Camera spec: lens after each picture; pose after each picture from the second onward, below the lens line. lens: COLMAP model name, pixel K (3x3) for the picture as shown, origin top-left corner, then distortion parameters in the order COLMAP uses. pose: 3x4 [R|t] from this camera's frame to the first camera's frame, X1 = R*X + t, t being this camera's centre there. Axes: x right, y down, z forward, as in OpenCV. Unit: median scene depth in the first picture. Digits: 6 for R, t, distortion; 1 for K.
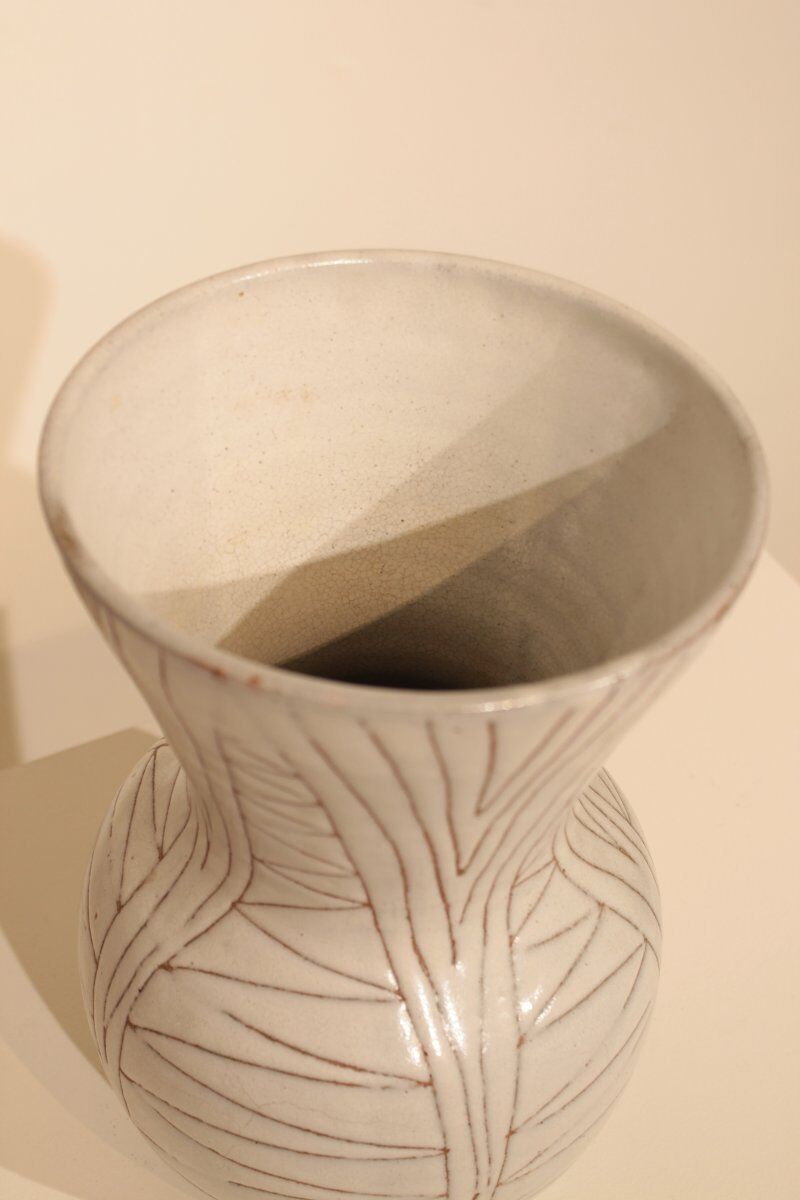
lens RADIAL K [[1853.8, 0, 404.4], [0, 1853.8, 593.6], [0, 0, 1]] dist [-0.021079, 0.000000]
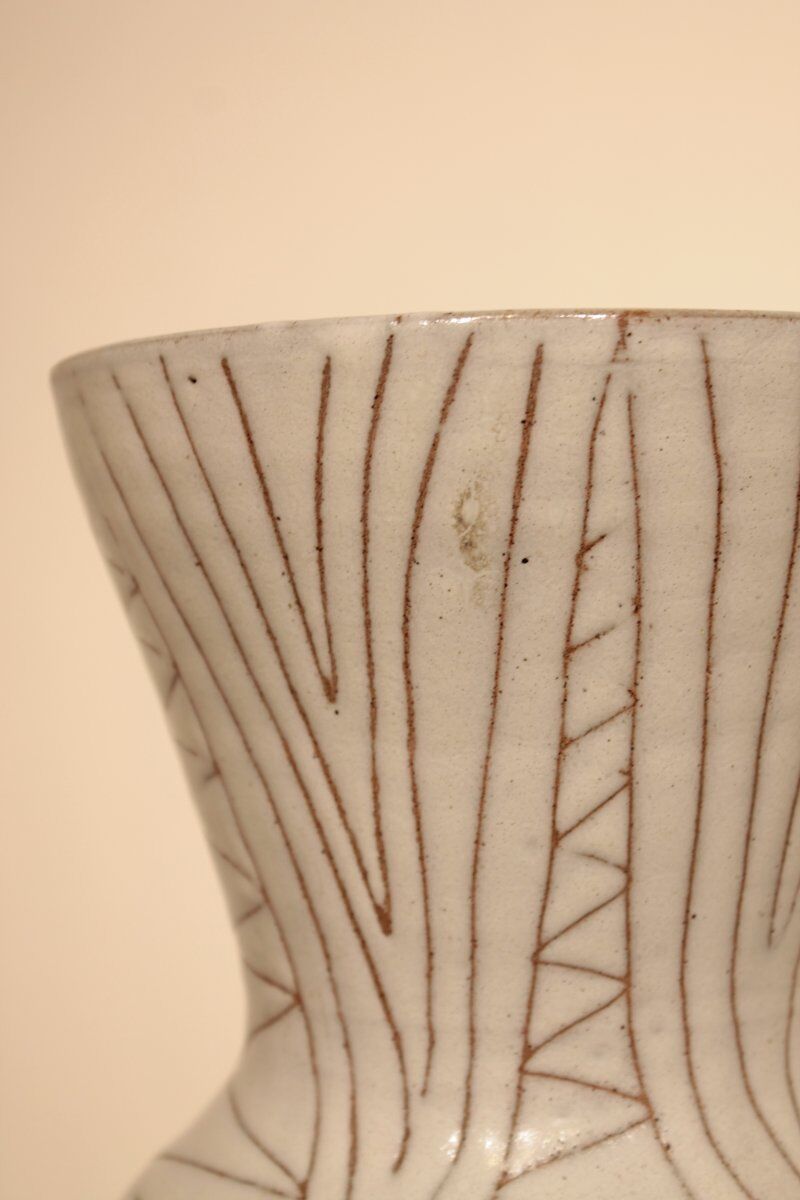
lens RADIAL K [[2126.0, 0, 404.0], [0, 2126.0, 605.4], [0, 0, 1]] dist [0.002289, 0.000000]
pose [[0.675300, -0.053882, -0.735572, 0.522805], [-0.462919, 0.745450, -0.479594, 0.378506], [0.574174, 0.664380, 0.478459, 0.539021]]
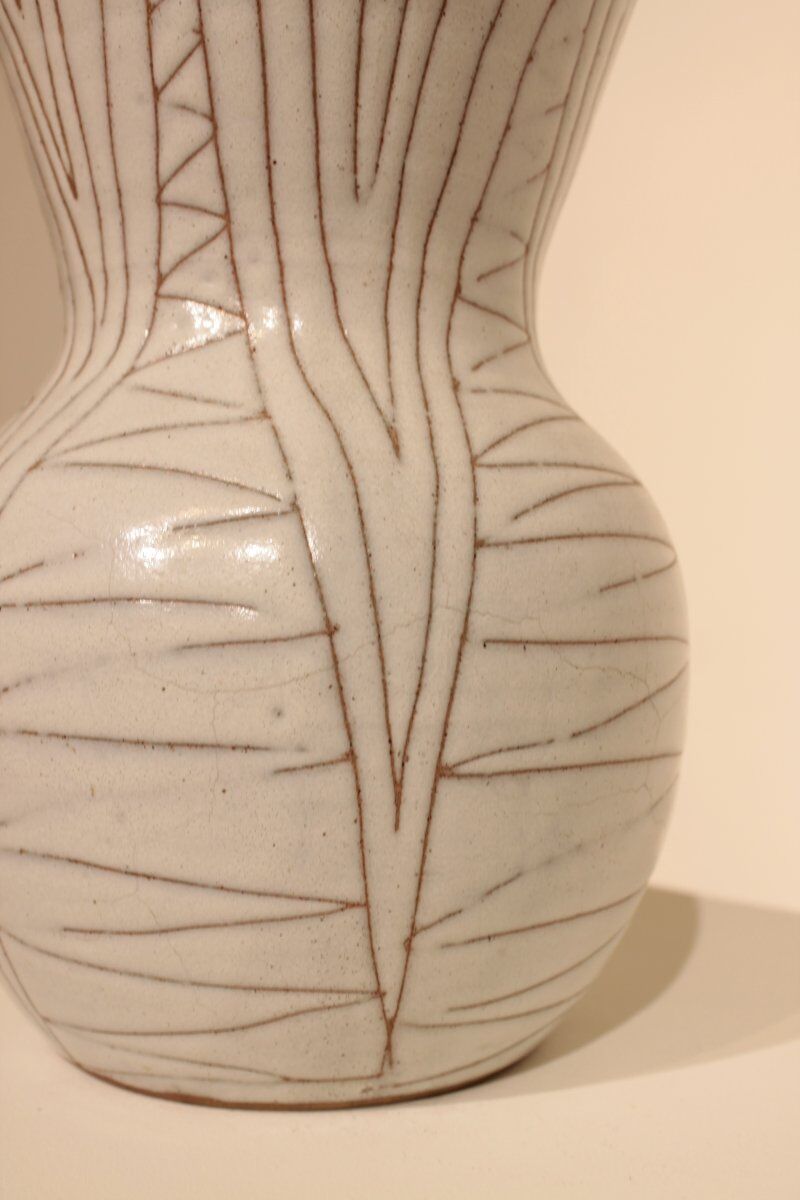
lens RADIAL K [[1599.7, 0, 419.3], [0, 1599.7, 598.3], [0, 0, 1]] dist [-0.056888, 0.000000]
pose [[0.363581, -0.012616, -0.931477, 0.681265], [-0.625397, 0.737775, -0.254102, 0.337907], [0.690426, 0.674929, 0.260351, 0.958304]]
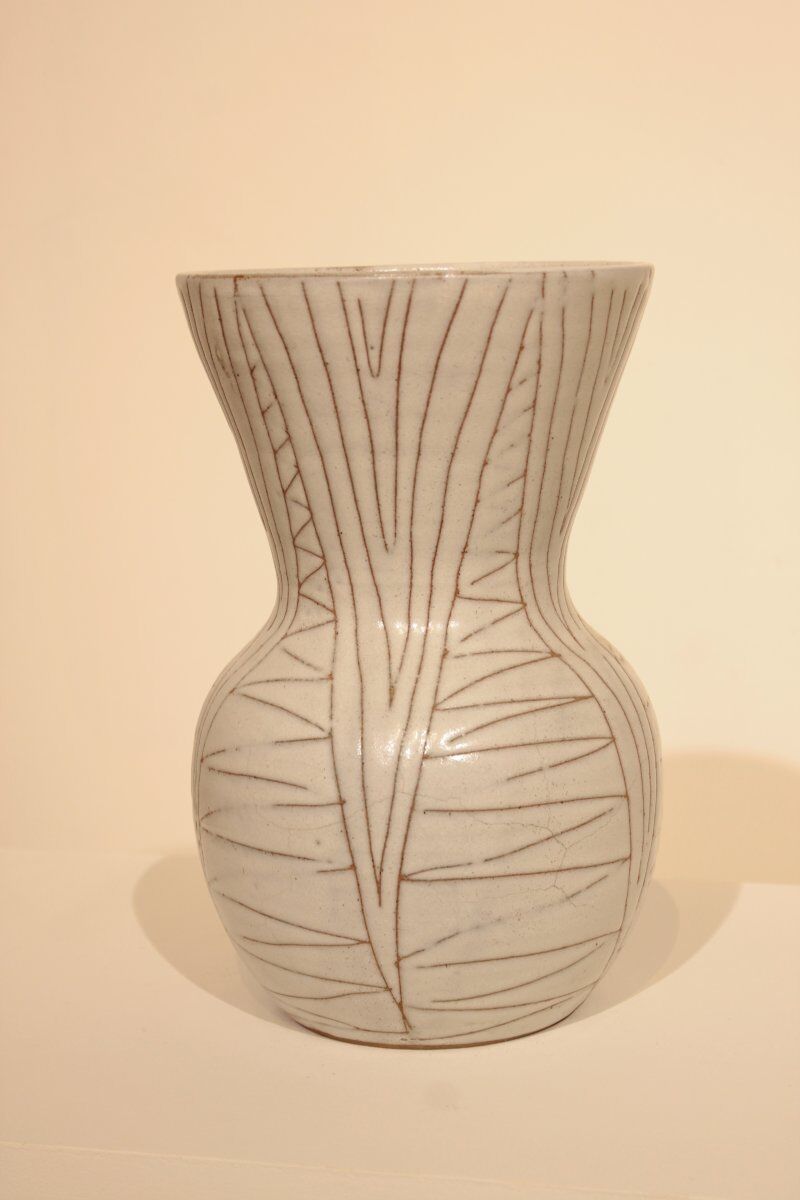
lens RADIAL K [[2314.4, 0, 447.1], [0, 2314.4, 579.2], [0, 0, 1]] dist [-0.002639, 0.000000]
pose [[-0.084736, 0.091903, -0.992156, 1.677812], [-0.665005, 0.736304, 0.124999, -0.129127], [0.742017, 0.670380, -0.001275, 1.043436]]
